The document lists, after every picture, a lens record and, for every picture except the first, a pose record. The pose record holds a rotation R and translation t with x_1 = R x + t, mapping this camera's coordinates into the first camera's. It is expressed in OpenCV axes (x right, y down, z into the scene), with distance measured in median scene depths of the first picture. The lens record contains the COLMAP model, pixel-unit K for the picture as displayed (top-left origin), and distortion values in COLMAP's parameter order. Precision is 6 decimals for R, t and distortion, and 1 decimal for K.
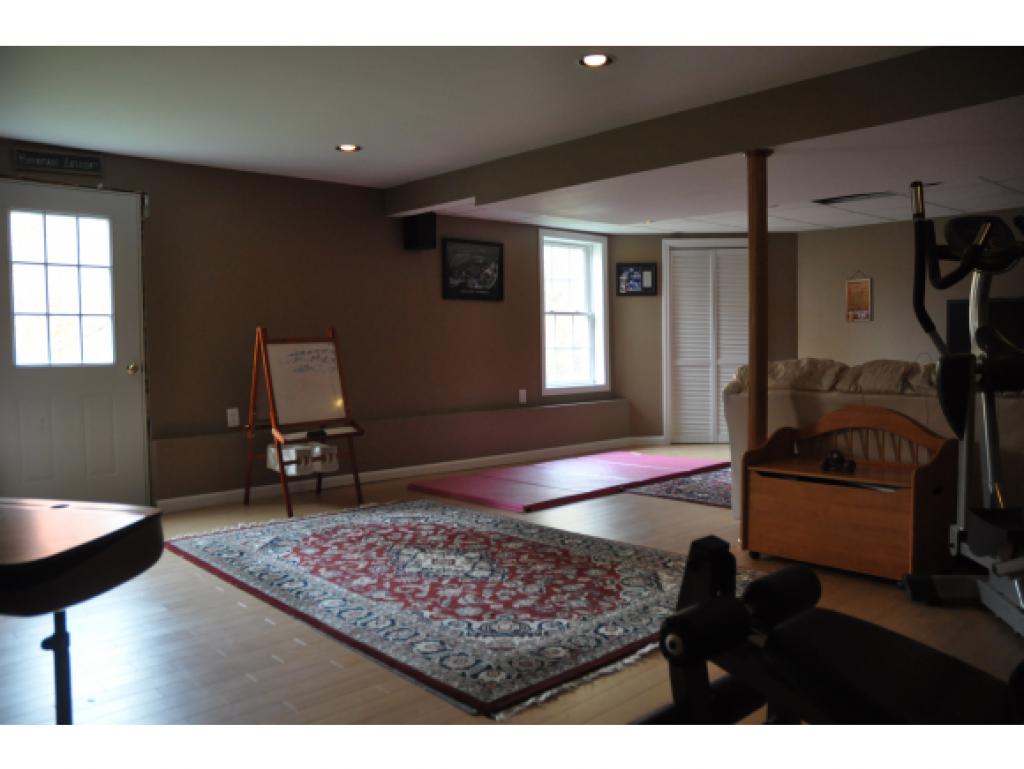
lens RADIAL K [[830.1, 0, 511.8], [0, 830.1, 387.7], [0, 0, 1]] dist [-0.101397, 0.041468]
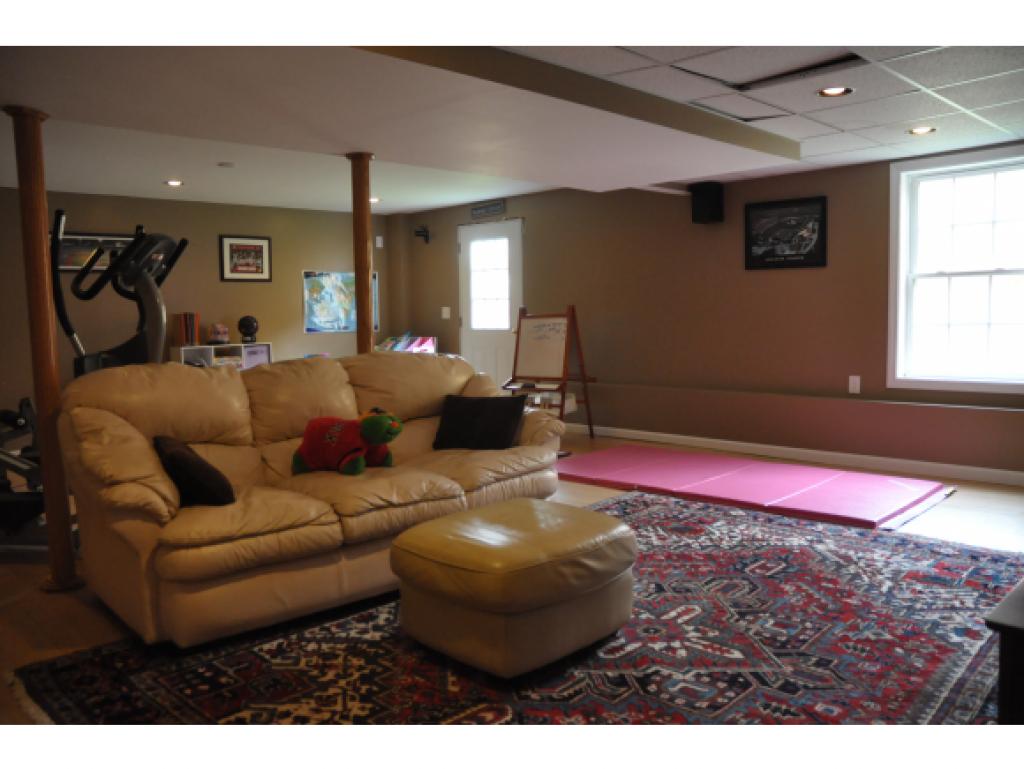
lens RADIAL K [[830.1, 0, 511.2], [0, 830.1, 380.7], [0, 0, 1]] dist [-0.101397, 0.041468]
pose [[0.034289, 0.091490, -0.995215, 0.833568], [-0.035863, 0.995272, 0.090260, -0.055529], [0.998768, 0.032596, 0.037408, 0.688565]]
